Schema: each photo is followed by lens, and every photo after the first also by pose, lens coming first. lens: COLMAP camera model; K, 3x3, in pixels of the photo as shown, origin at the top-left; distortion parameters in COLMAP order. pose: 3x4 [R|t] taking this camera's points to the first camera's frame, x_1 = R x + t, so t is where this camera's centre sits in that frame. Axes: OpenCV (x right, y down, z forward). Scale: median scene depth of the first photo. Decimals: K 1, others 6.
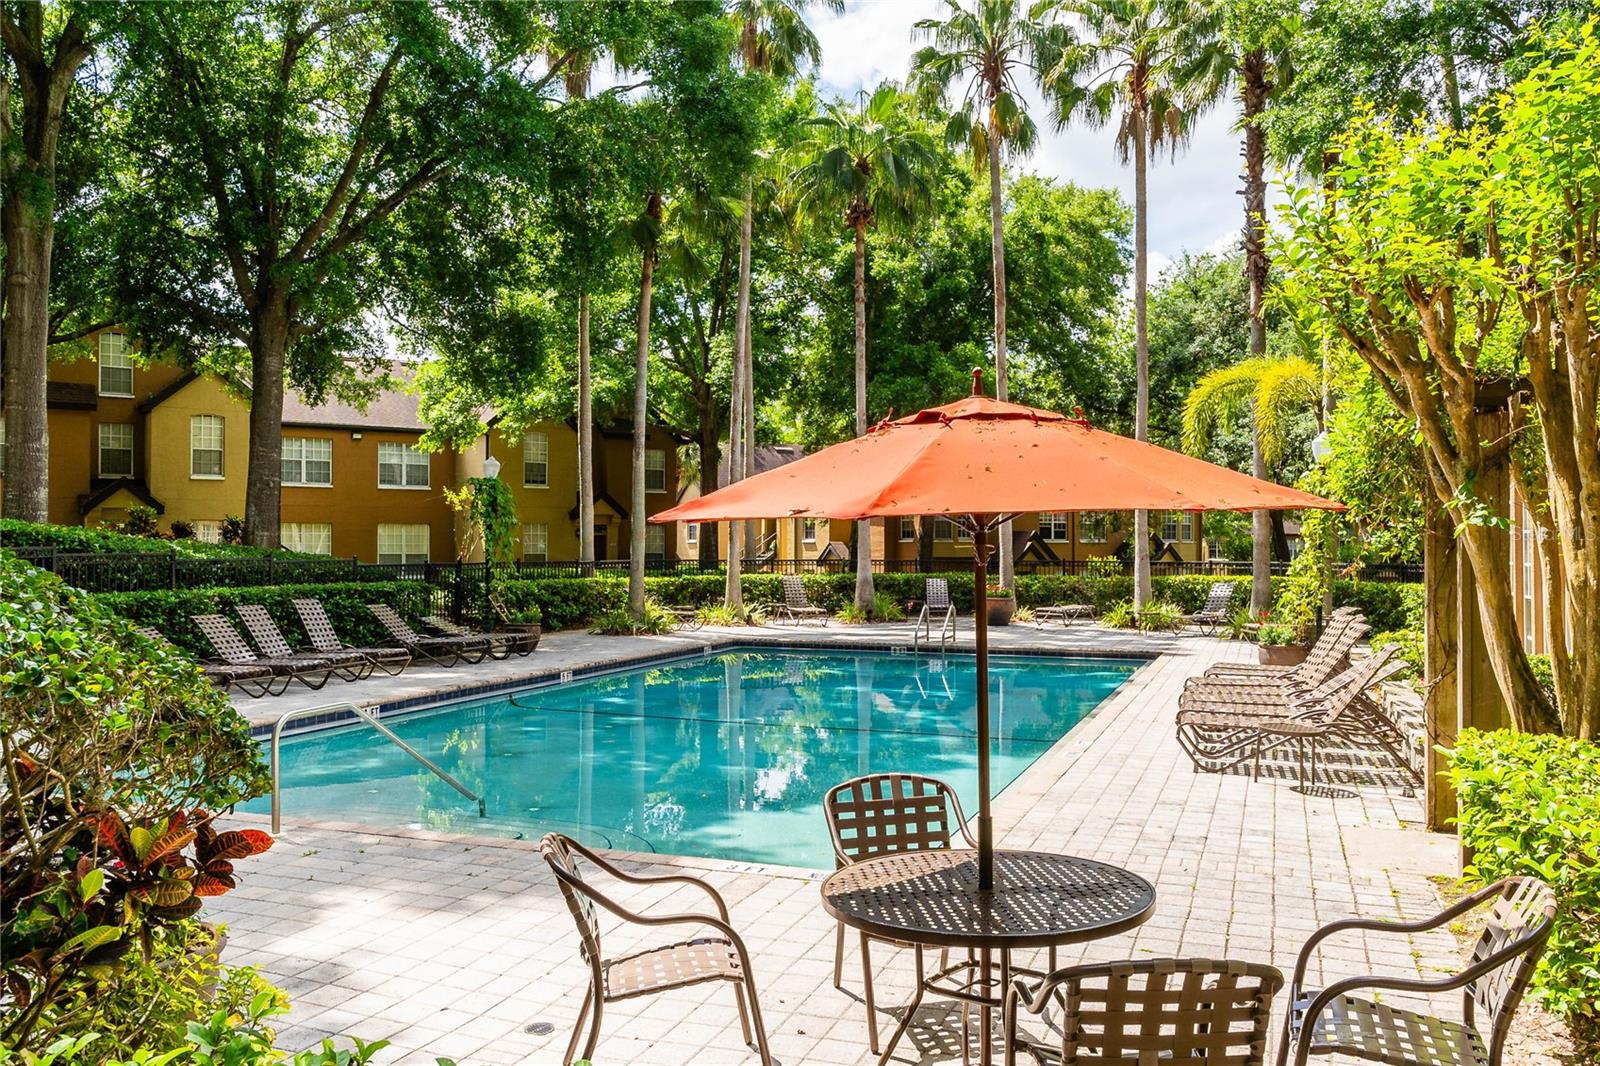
lens RADIAL K [[1155.8, 0, 800.0], [0, 1155.8, 533.0], [0, 0, 1]] dist [-0.002325, -0.000184]
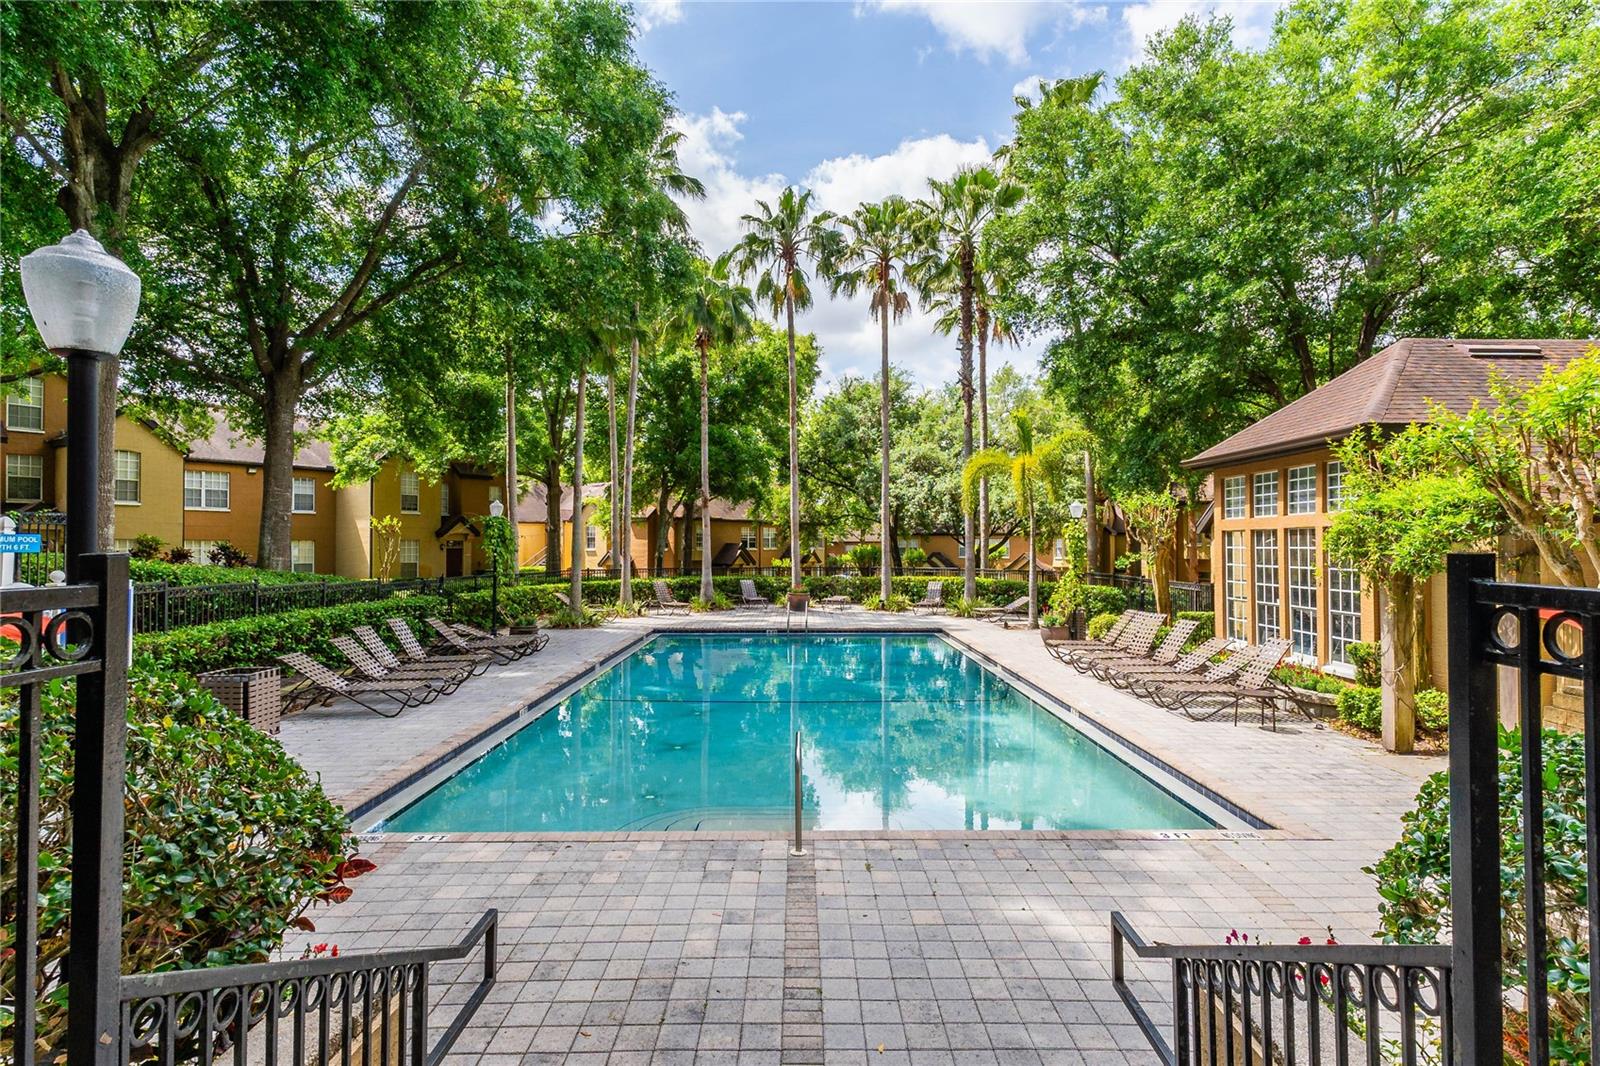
lens RADIAL K [[736.8, 0, 806.5], [0, 736.8, 529.3], [0, 0, 1]] dist [-0.000519, -0.000337]
pose [[0.939516, 0.005502, 0.342461, -0.152181], [-0.000365, 0.999886, -0.015062, -0.013646], [-0.342505, 0.014026, 0.939411, 0.062586]]
